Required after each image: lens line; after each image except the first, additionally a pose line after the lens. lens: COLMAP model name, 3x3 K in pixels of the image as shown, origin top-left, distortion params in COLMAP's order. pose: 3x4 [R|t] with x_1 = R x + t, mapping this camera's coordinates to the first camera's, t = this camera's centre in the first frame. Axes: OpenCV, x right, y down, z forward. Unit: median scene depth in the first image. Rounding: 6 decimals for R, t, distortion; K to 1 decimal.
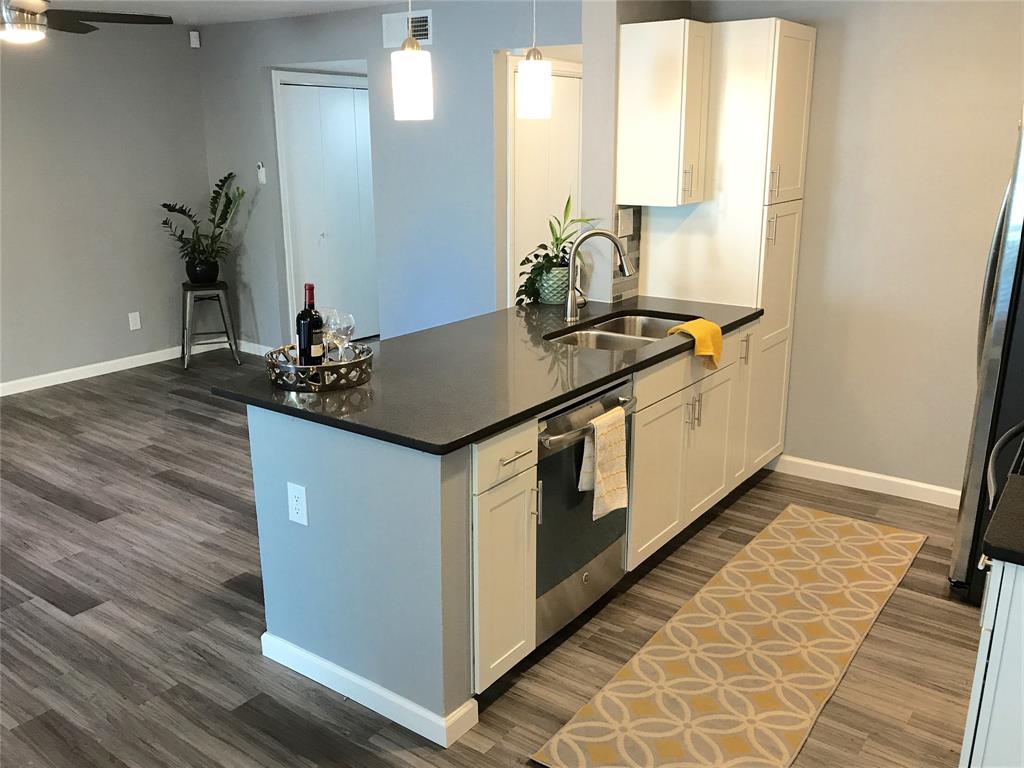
lens RADIAL K [[878.3, 0, 510.0], [0, 878.3, 377.8], [0, 0, 1]] dist [0.033453, -0.016933]
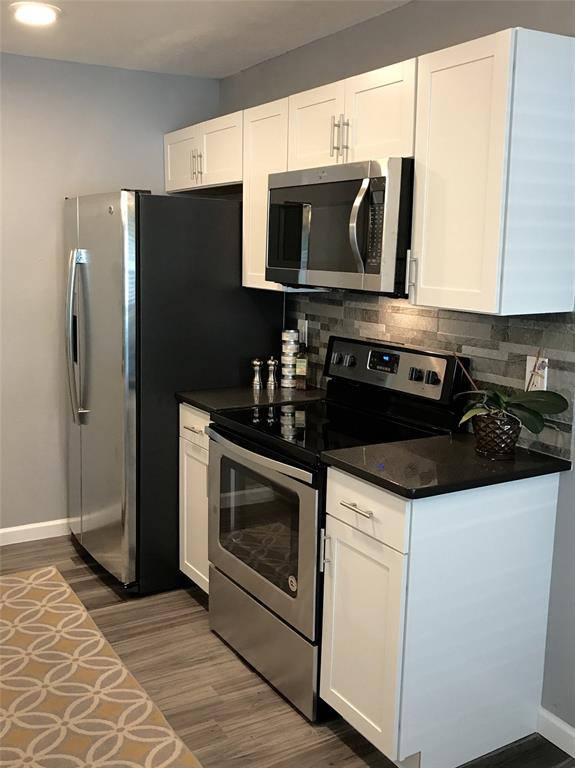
lens RADIAL K [[765.8, 0, 272.4], [0, 765.8, 379.7], [0, 0, 1]] dist [0.038437, -0.016995]
pose [[0.410681, -0.142161, 0.900628, -0.319784], [0.227017, 0.972606, 0.050004, -0.047862], [-0.883065, 0.183922, 0.431704, 0.331260]]
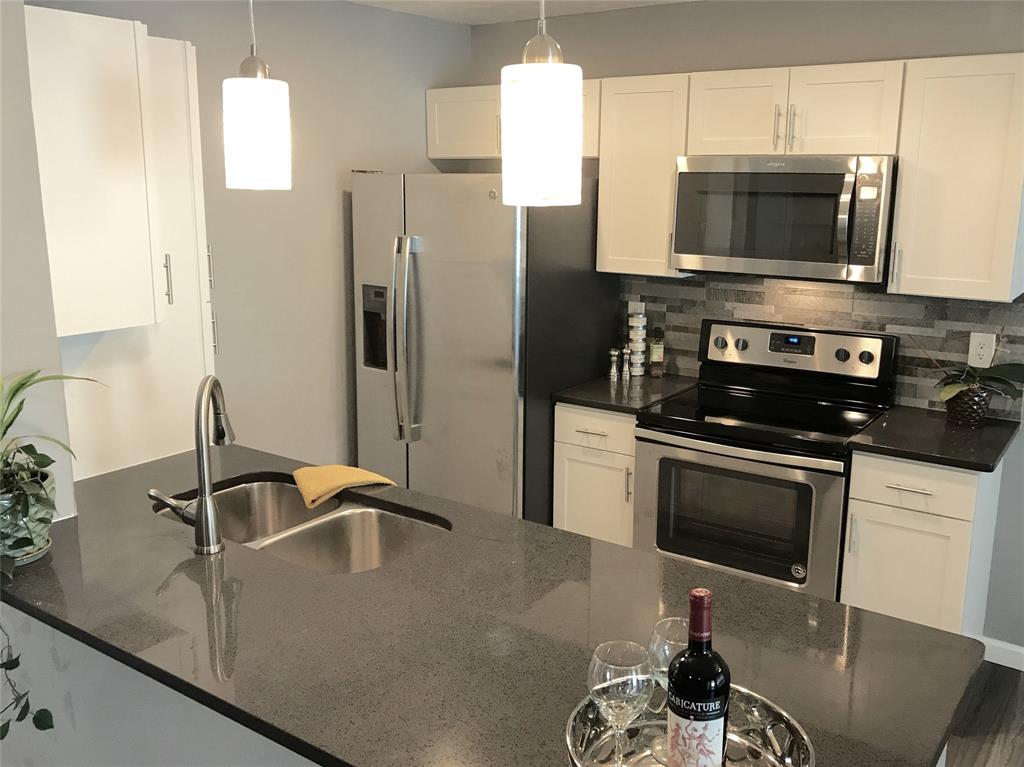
lens RADIAL K [[928.4, 0, 511.0], [0, 928.4, 373.3], [0, 0, 1]] dist [0.025560, -0.009750]
pose [[-0.003194, -0.202274, 0.979324, -0.545853], [0.261590, 0.945058, 0.196050, -0.267927], [-0.965174, 0.256807, 0.049894, 0.883597]]
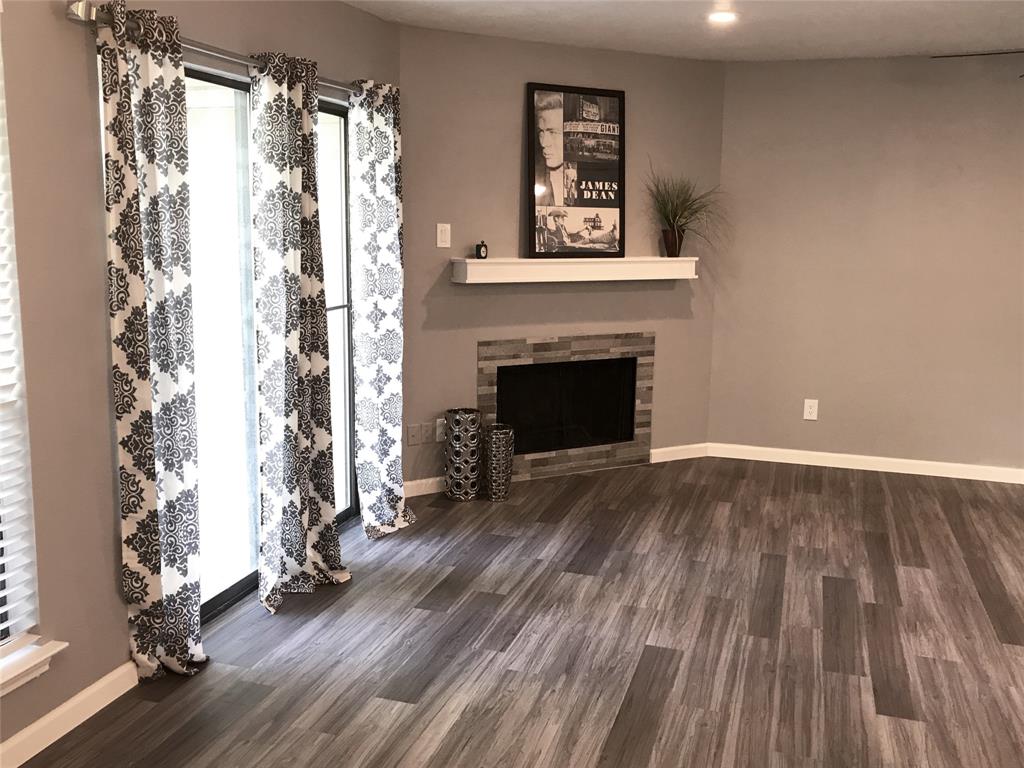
lens RADIAL K [[928.4, 0, 511.0], [0, 928.4, 373.8], [0, 0, 1]] dist [0.025560, -0.009750]
pose [[0.326235, 0.166876, -0.930443, 0.180126], [-0.271976, 0.959244, 0.076681, -0.021271], [0.905318, 0.228042, 0.358325, 0.273991]]
